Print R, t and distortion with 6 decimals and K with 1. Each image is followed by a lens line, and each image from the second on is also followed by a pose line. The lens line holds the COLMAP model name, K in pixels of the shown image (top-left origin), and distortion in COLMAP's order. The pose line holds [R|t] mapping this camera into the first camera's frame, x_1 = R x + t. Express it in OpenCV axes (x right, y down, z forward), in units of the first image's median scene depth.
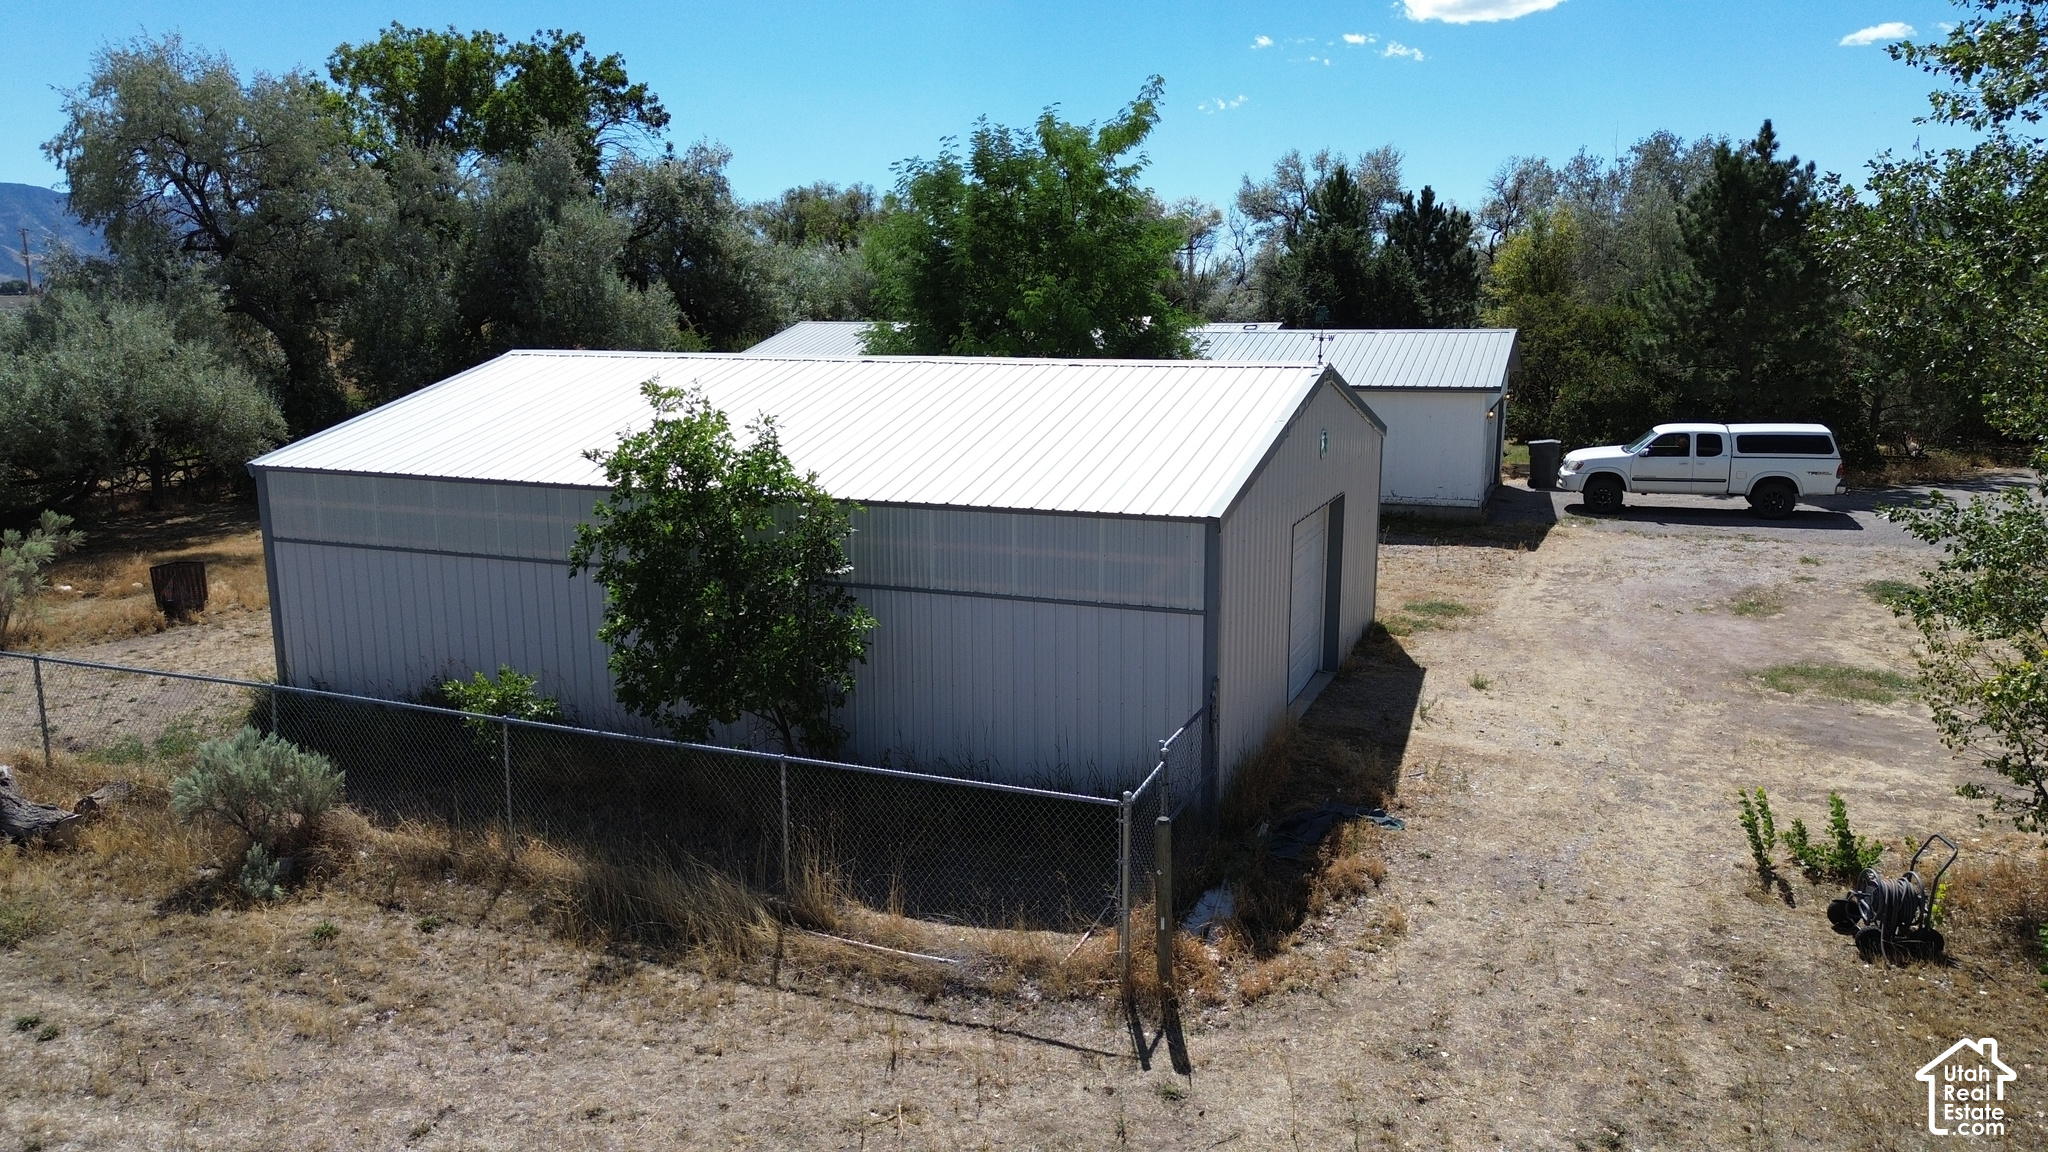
lens RADIAL K [[1449.2, 0, 1024.0], [0, 1449.2, 576.0], [0, 0, 1]] dist [0.089386, -0.086596]
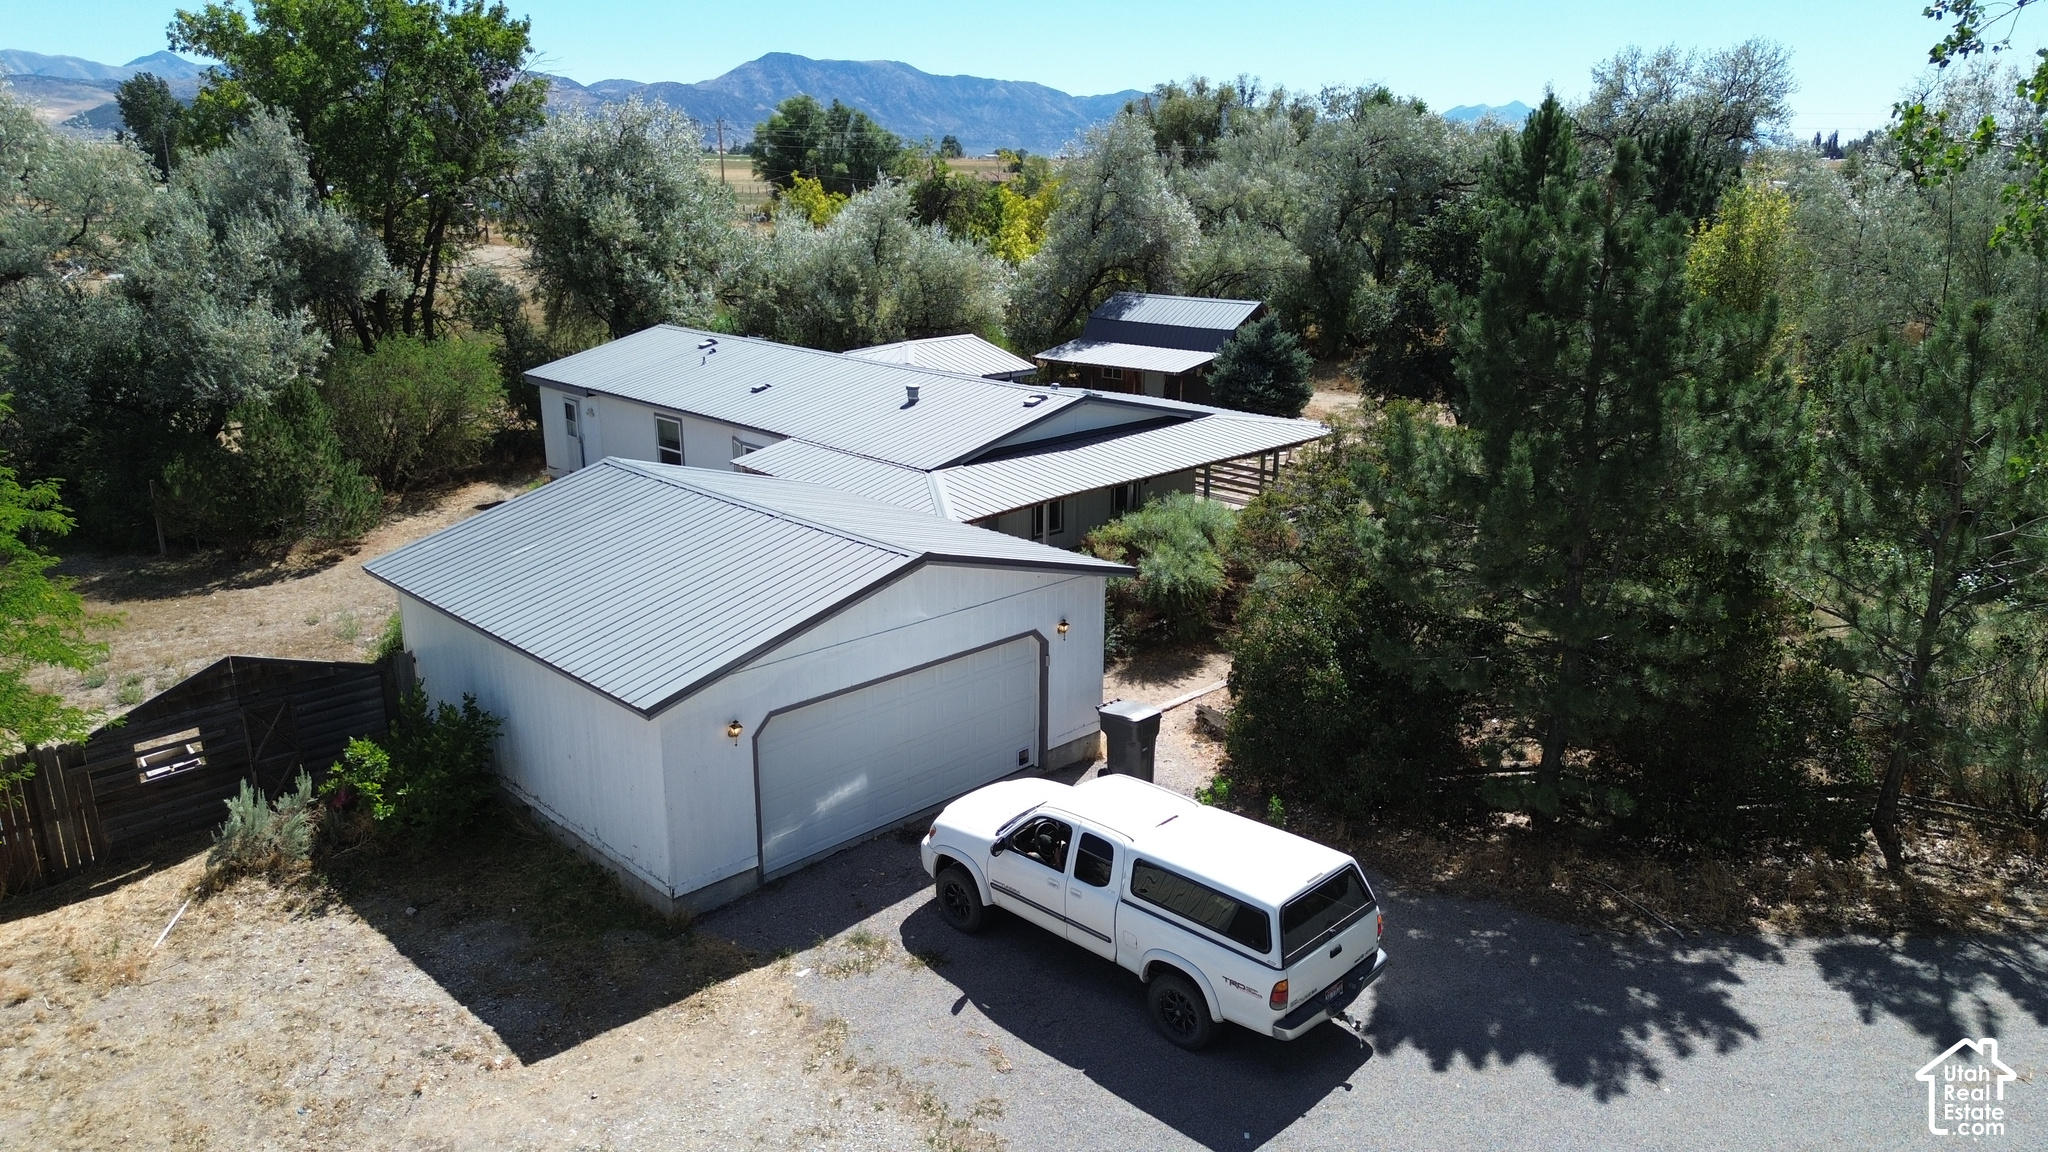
lens RADIAL K [[1449.2, 0, 1024.0], [0, 1449.2, 576.0], [0, 0, 1]] dist [0.089386, -0.086596]
pose [[0.906883, 0.129476, -0.400997, 0.636953], [-0.083996, 0.988072, 0.129069, -0.251437], [0.412925, -0.083368, 0.906941, 0.547712]]
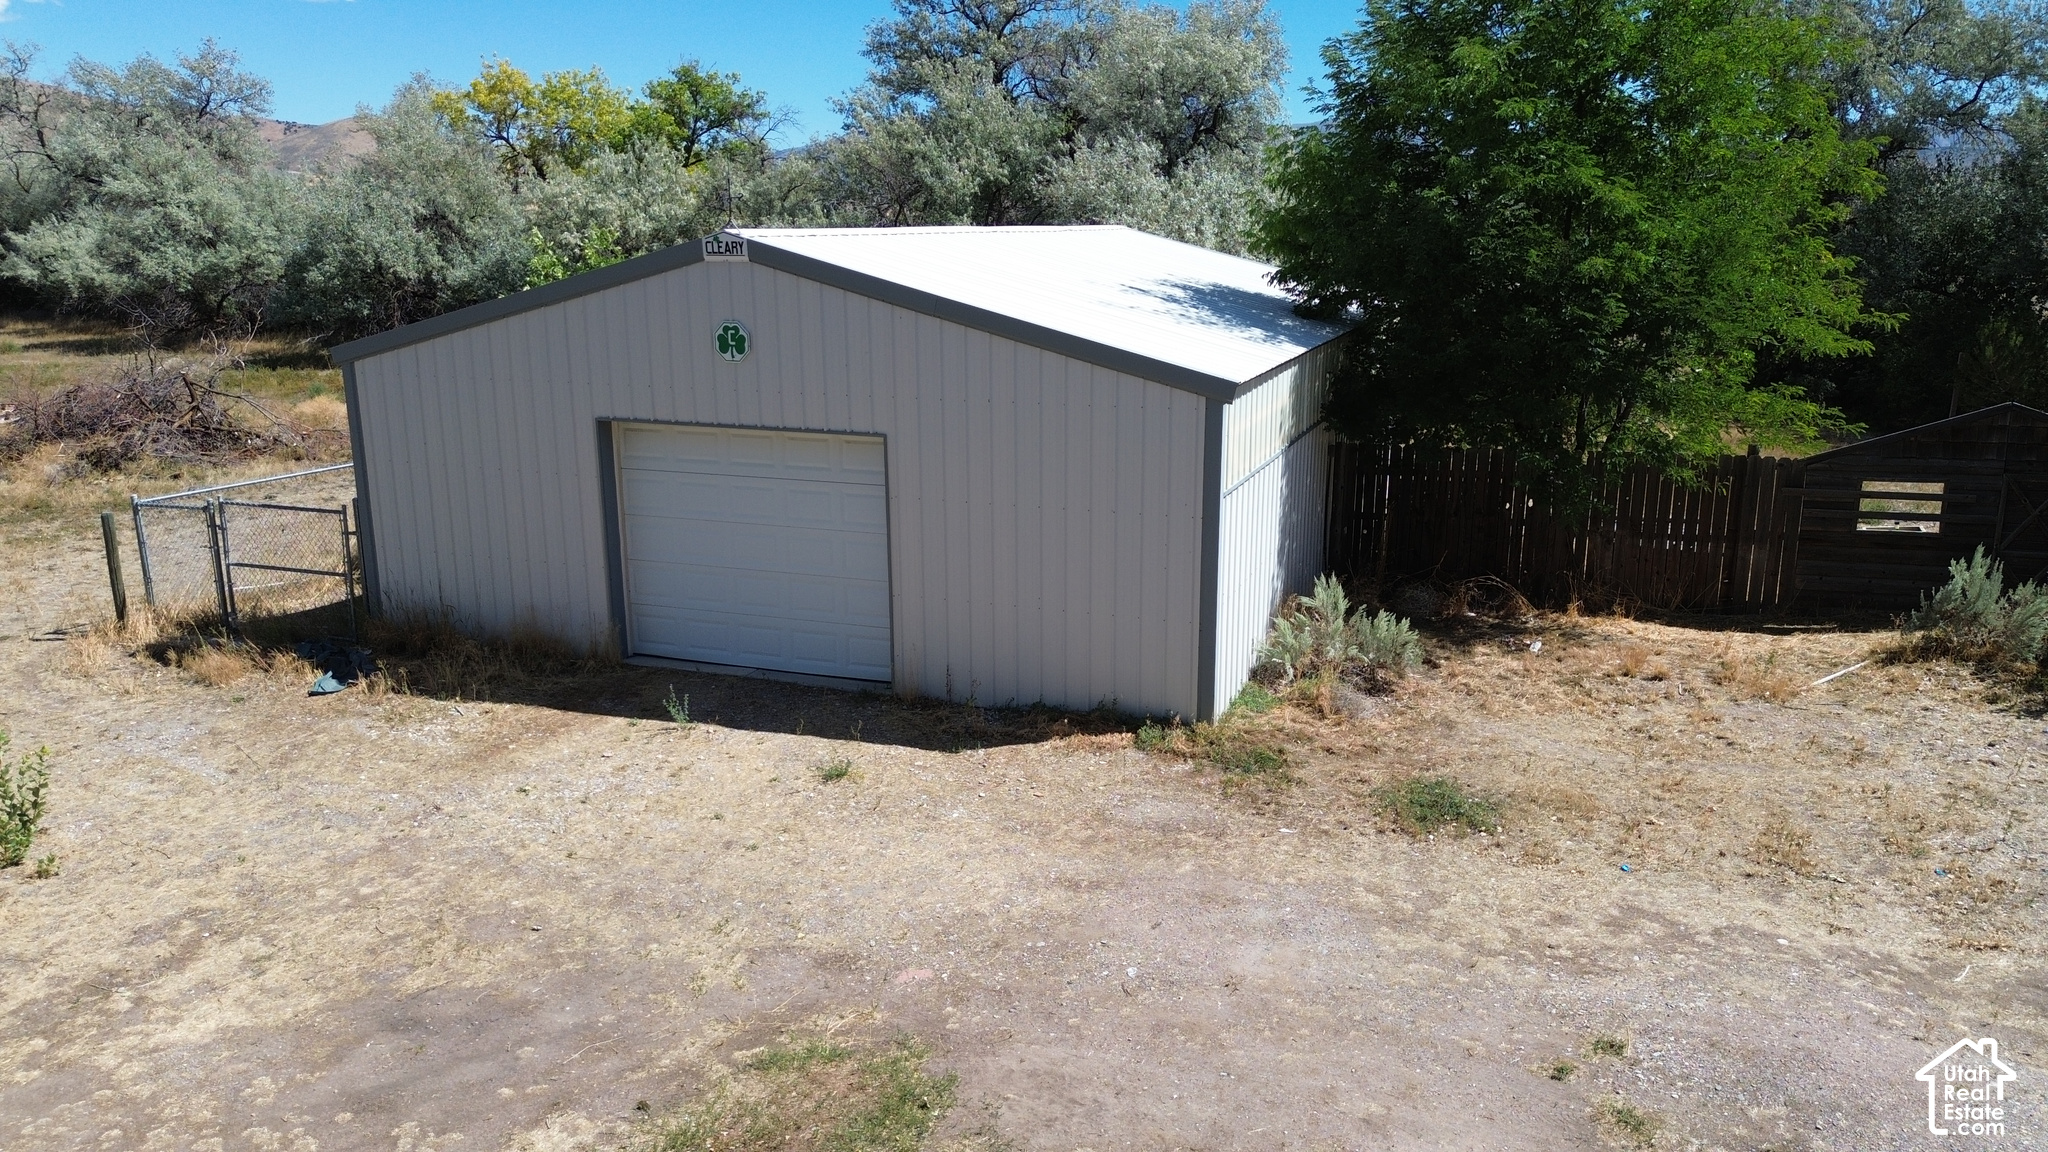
lens RADIAL K [[1449.2, 0, 1024.0], [0, 1449.2, 576.0], [0, 0, 1]] dist [0.089386, -0.086596]
pose [[0.030350, 0.248821, -0.968074, 0.557786], [-0.176143, 0.954694, 0.239860, -0.108108], [0.983897, 0.163239, 0.072803, 0.630843]]
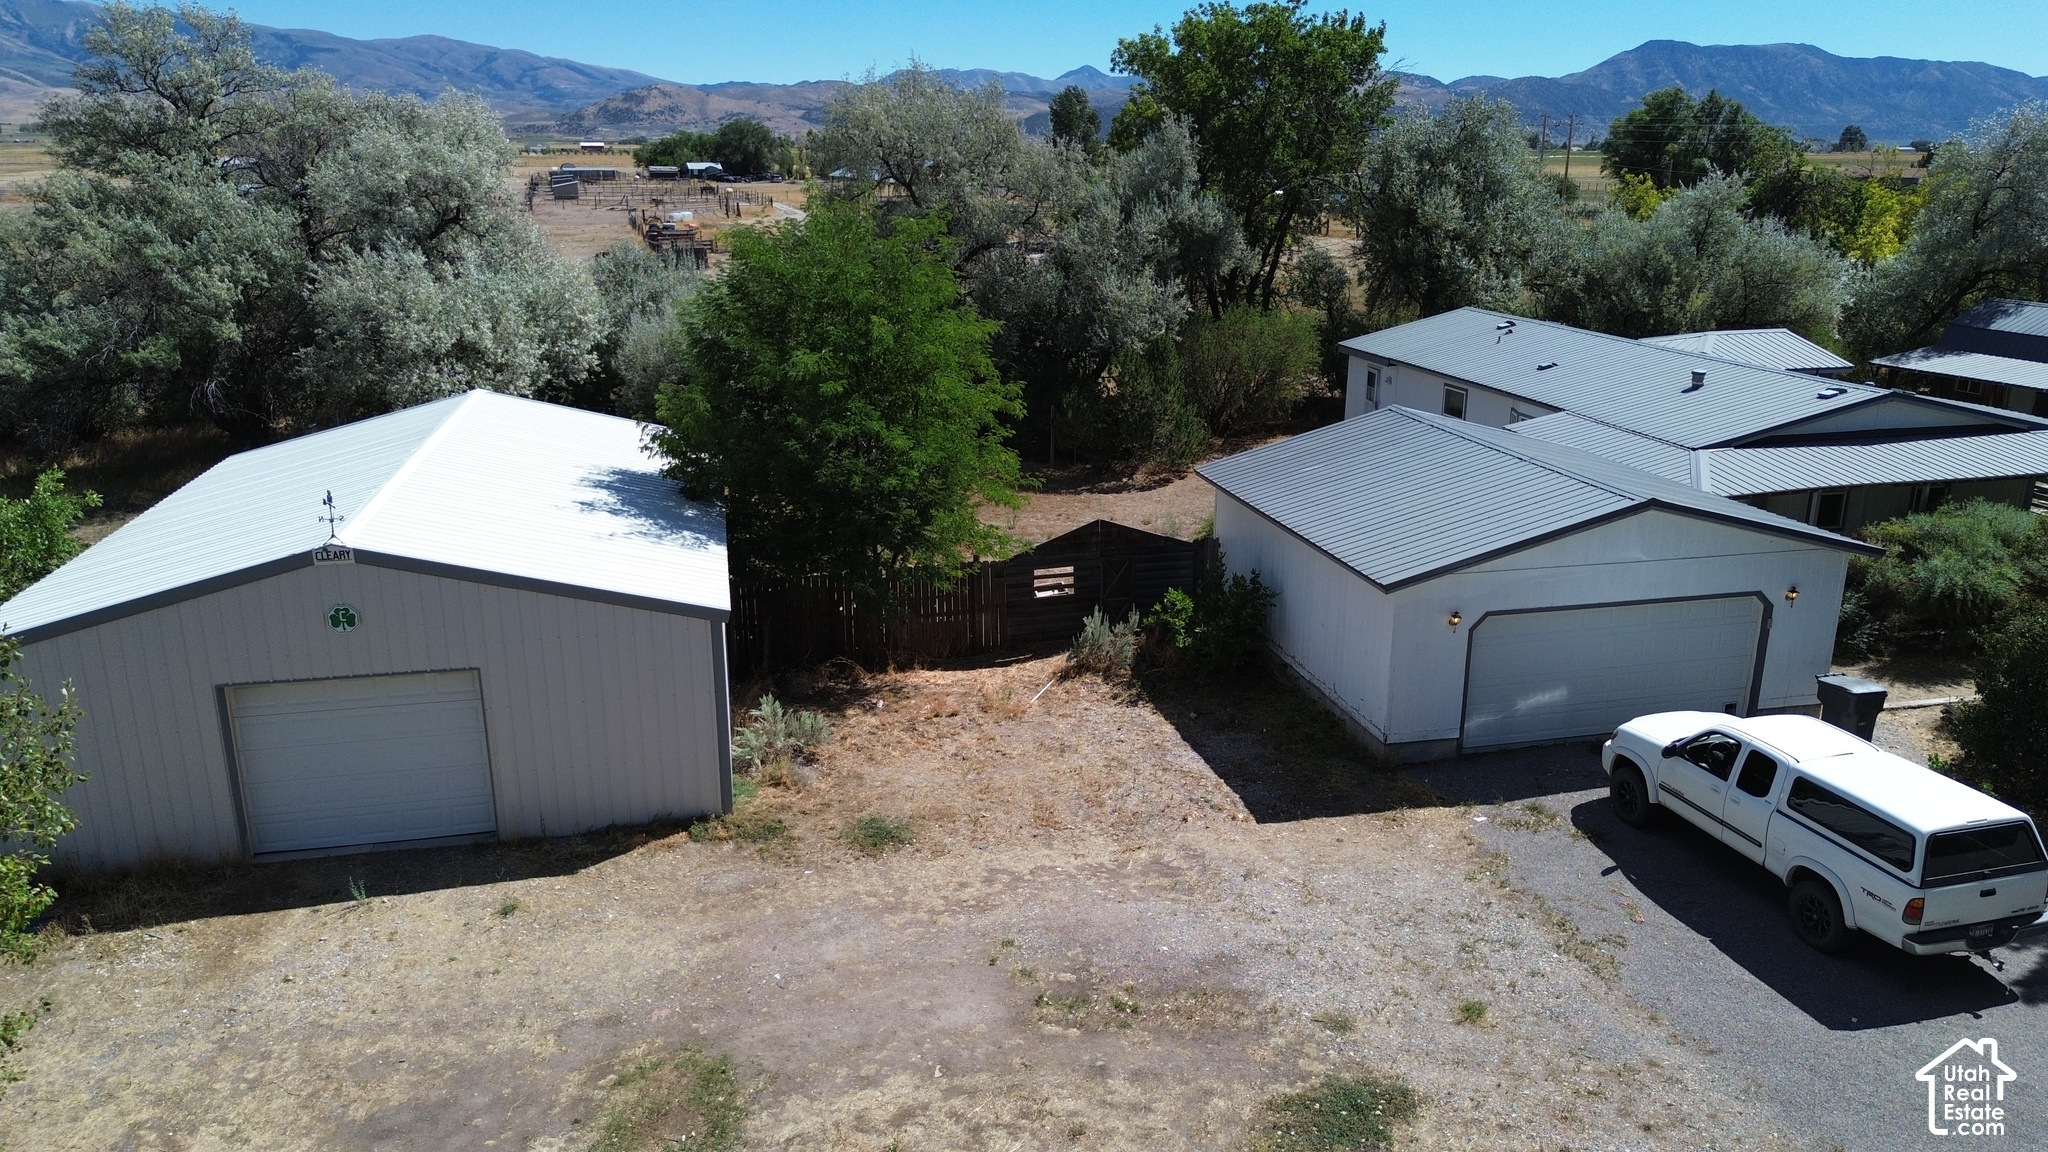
lens RADIAL K [[1453.4, 0, 1019.1], [0, 1453.4, 578.1], [0, 0, 1]] dist [0.069879, -0.068428]
pose [[0.556775, 0.246597, -0.793216, 0.746041], [-0.151404, 0.969049, 0.194987, -0.232755], [0.816749, 0.011532, 0.576878, 0.440281]]
